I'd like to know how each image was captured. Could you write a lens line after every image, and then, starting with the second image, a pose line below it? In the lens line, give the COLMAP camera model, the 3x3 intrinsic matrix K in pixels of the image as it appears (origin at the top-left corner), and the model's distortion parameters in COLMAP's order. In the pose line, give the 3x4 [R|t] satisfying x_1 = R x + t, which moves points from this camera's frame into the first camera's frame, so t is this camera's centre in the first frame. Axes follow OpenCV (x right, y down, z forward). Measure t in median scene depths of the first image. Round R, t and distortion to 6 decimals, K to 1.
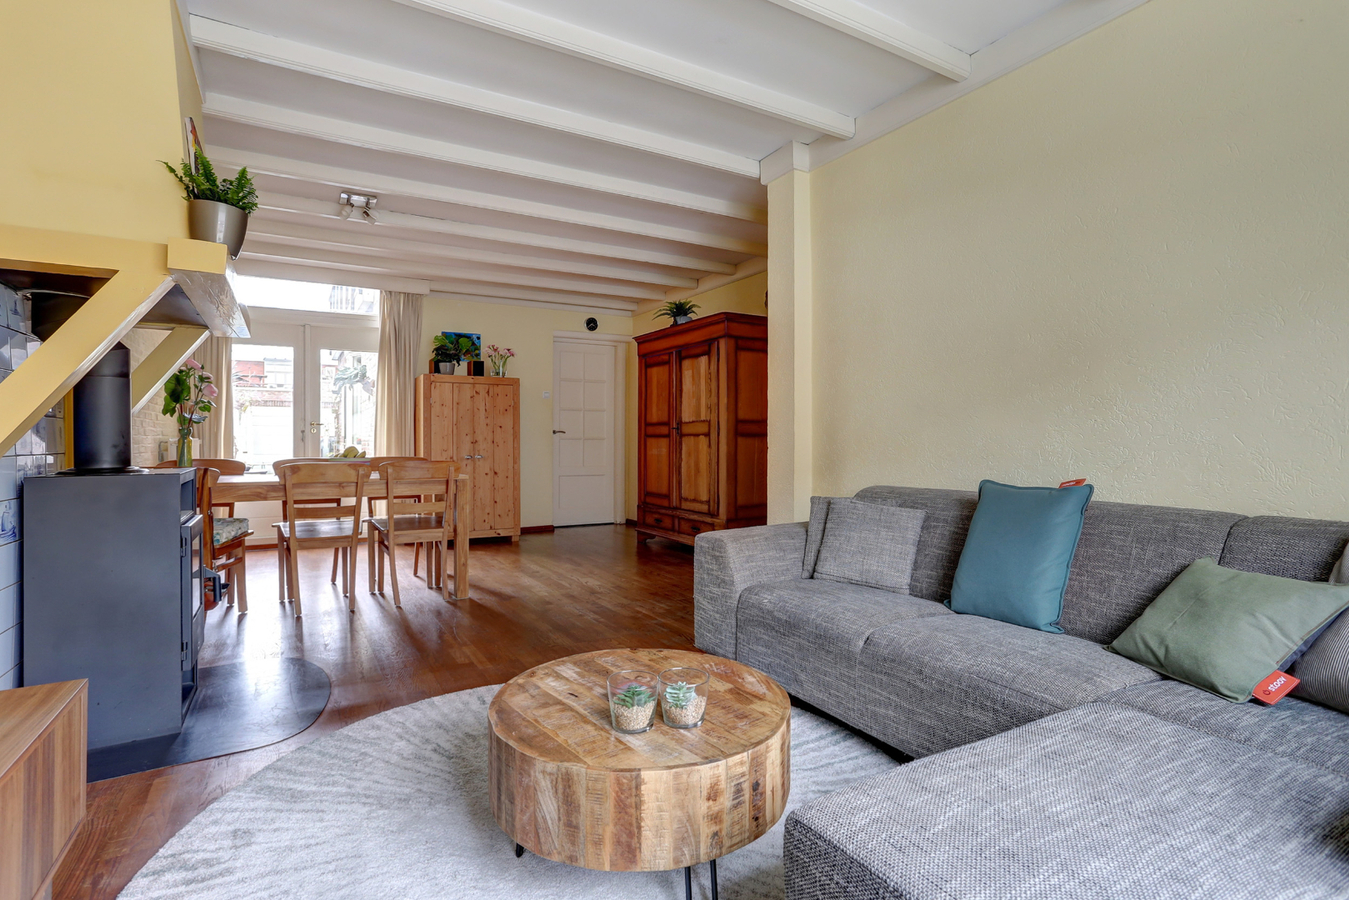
lens RADIAL K [[658.8, 0, 663.0], [0, 658.8, 458.7], [0, 0, 1]] dist [-0.052539, 0.033845]
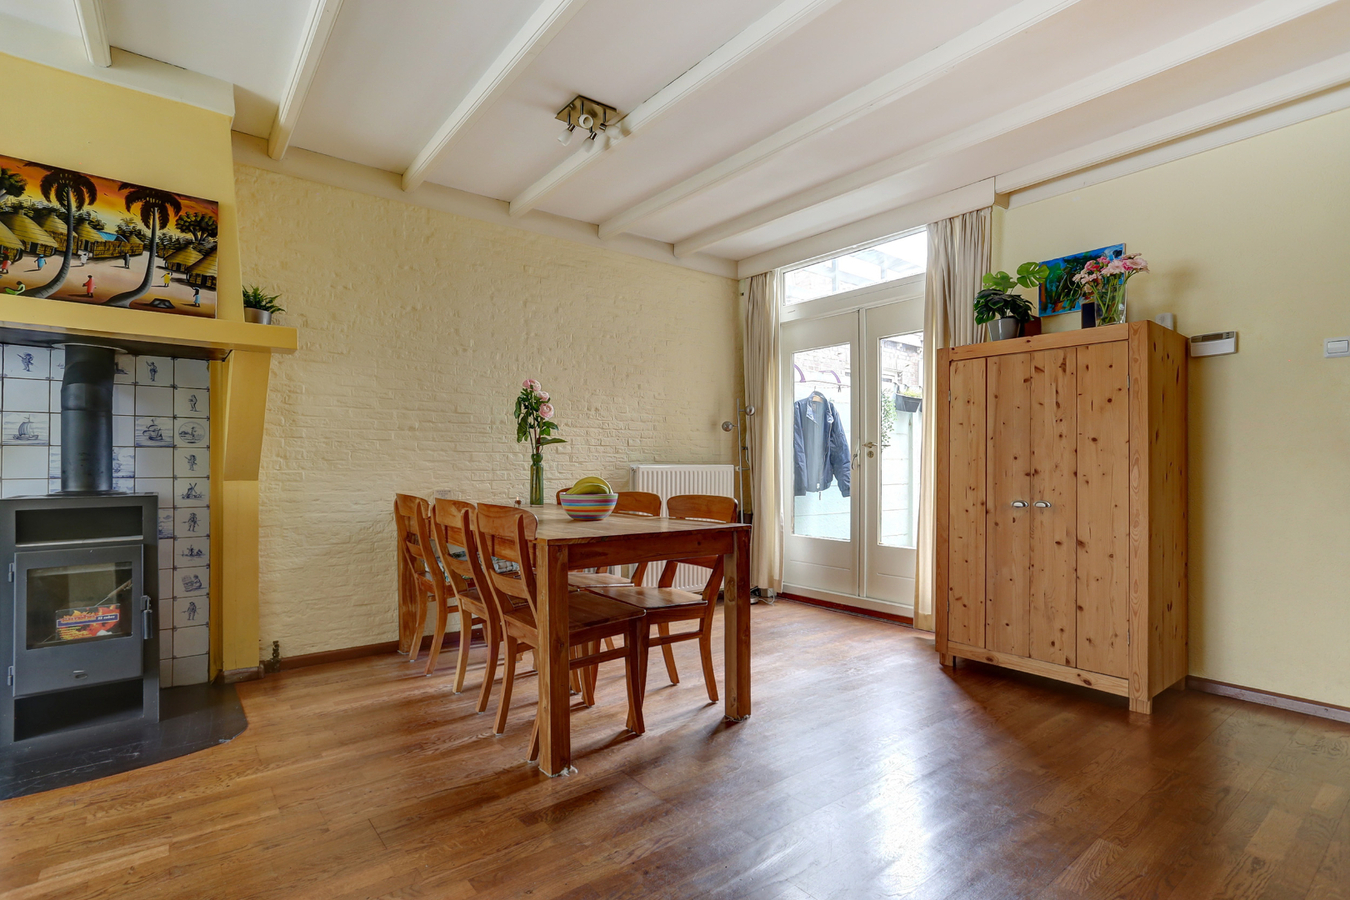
lens RADIAL K [[659.3, 0, 663.5], [0, 659.3, 458.7], [0, 0, 1]] dist [-0.052539, 0.033845]
pose [[0.131861, -0.009023, -0.991227, 0.157893], [-0.026482, 0.999570, -0.012622, -0.024349], [0.990914, 0.027914, 0.131565, 0.714047]]
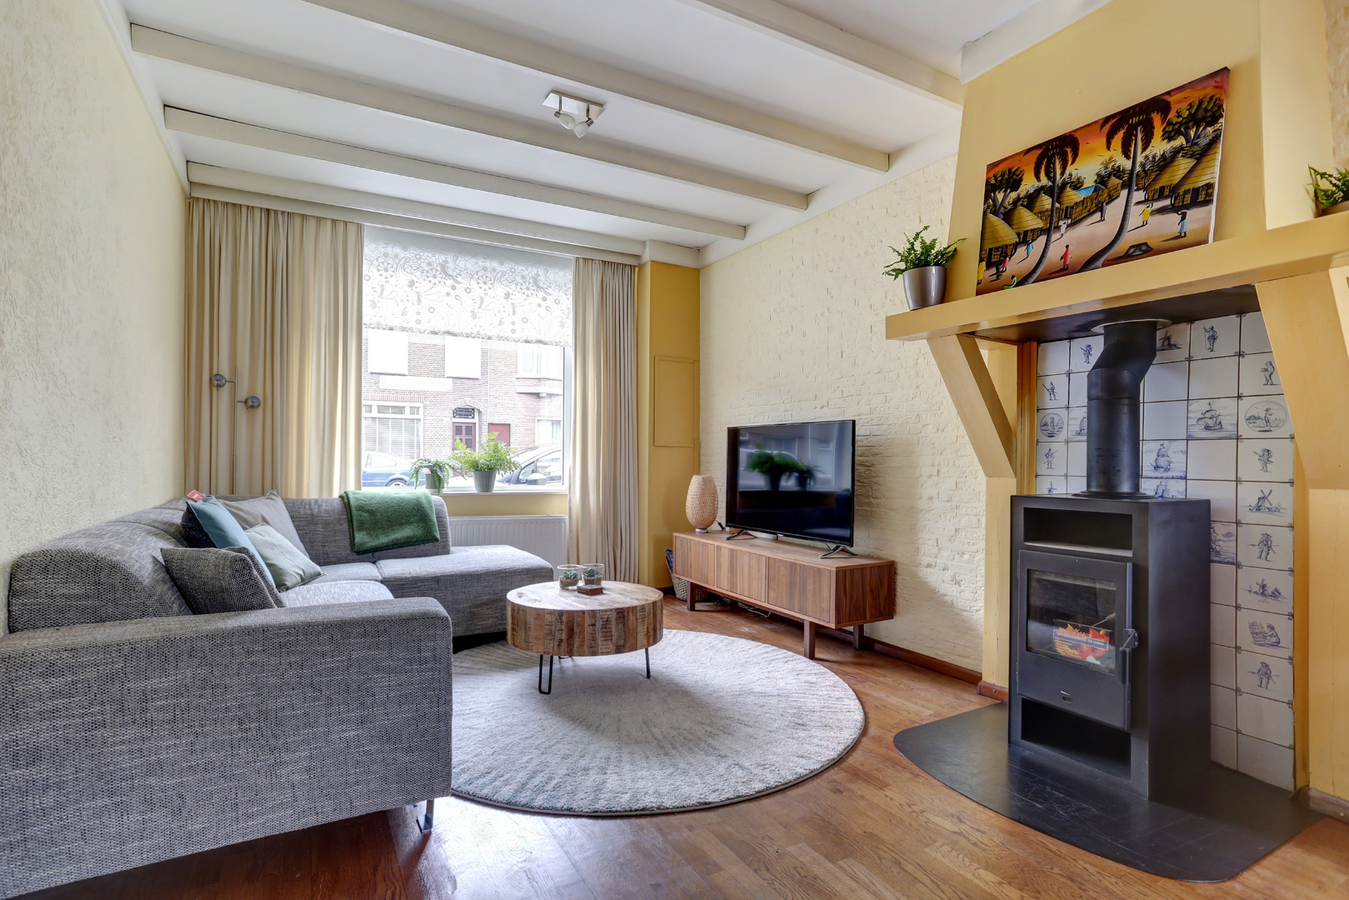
lens RADIAL K [[658.8, 0, 663.0], [0, 658.8, 458.7], [0, 0, 1]] dist [-0.052539, 0.033845]
pose [[-0.999785, -0.009446, 0.018472, -0.075796], [-0.008926, 0.999568, 0.028002, -0.025561], [-0.018728, 0.027831, -0.999437, 0.769969]]
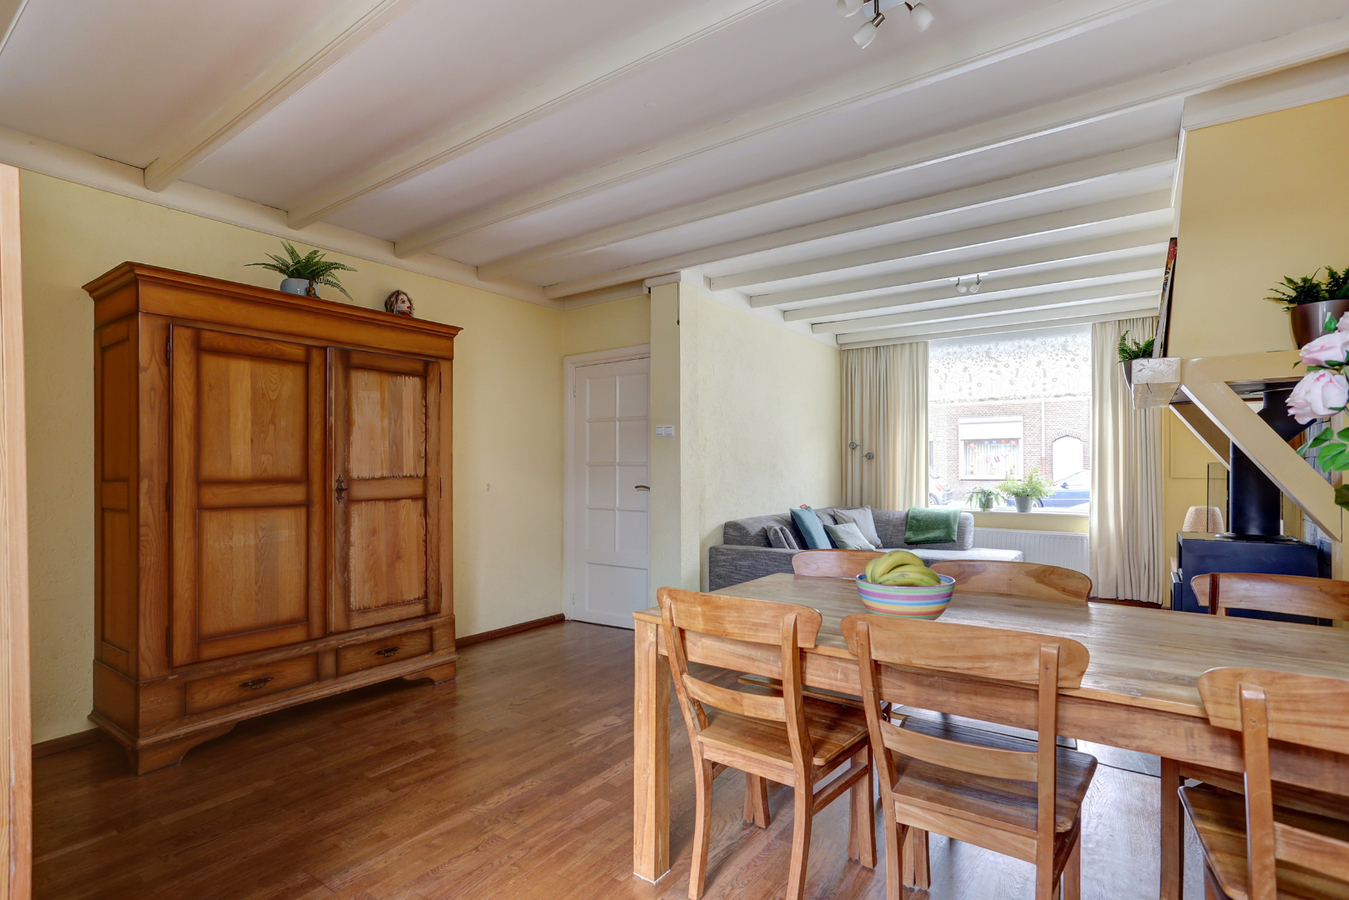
lens RADIAL K [[658.8, 0, 663.0], [0, 658.8, 458.7], [0, 0, 1]] dist [-0.052539, 0.033845]
pose [[-0.407609, 0.014711, 0.913038, -0.579594], [0.027066, 0.999626, -0.004023, -0.060591], [-0.912756, 0.023073, -0.407854, 0.949748]]
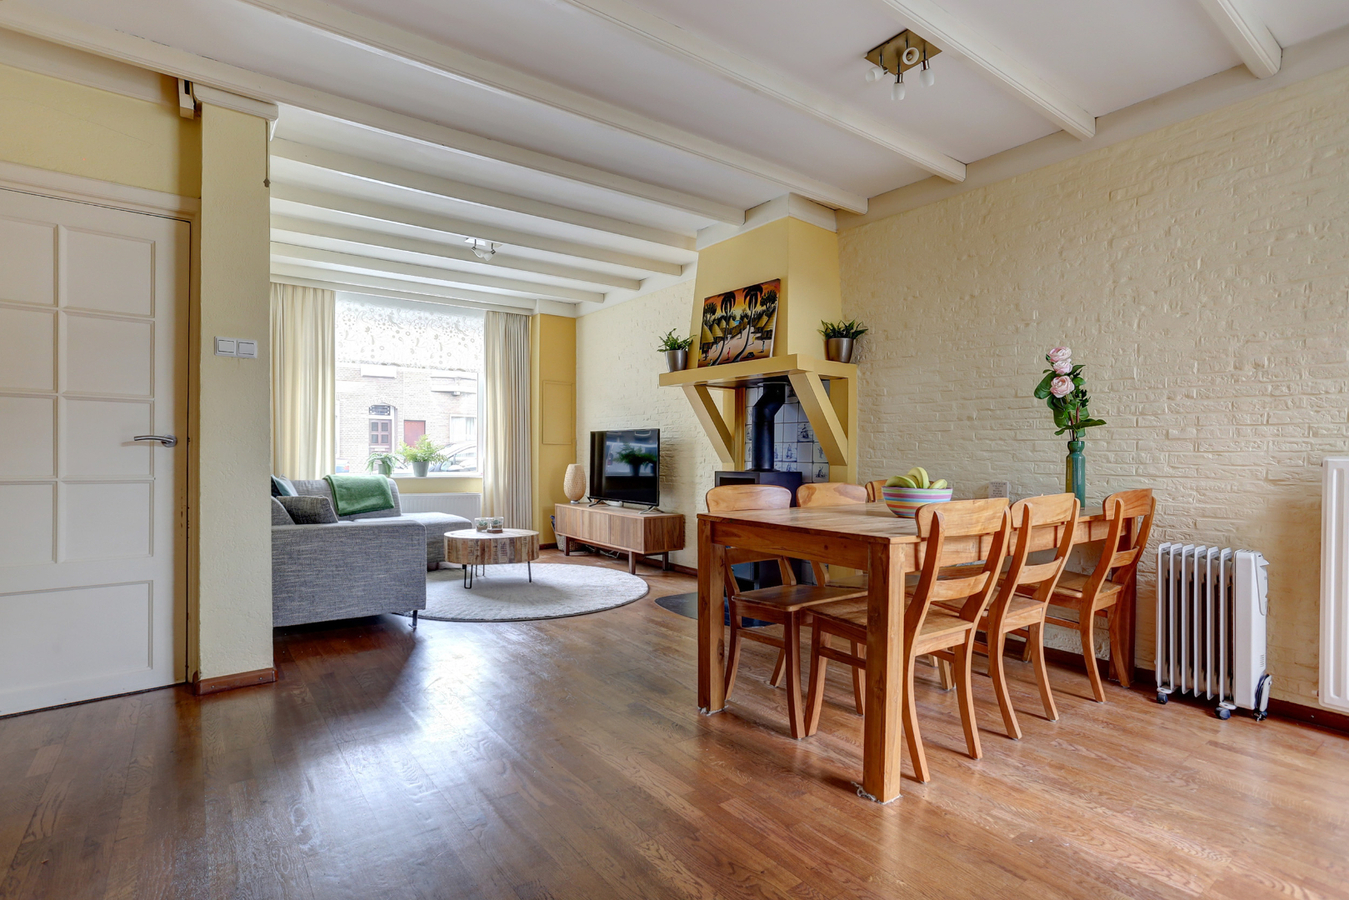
lens RADIAL K [[658.8, 0, 663.0], [0, 658.8, 458.7], [0, 0, 1]] dist [-0.052539, 0.033845]
pose [[-0.994202, -0.005580, -0.107379, -0.136981], [-0.009411, 0.999336, 0.035202, -0.035302], [0.107112, 0.036009, -0.993595, 1.137384]]
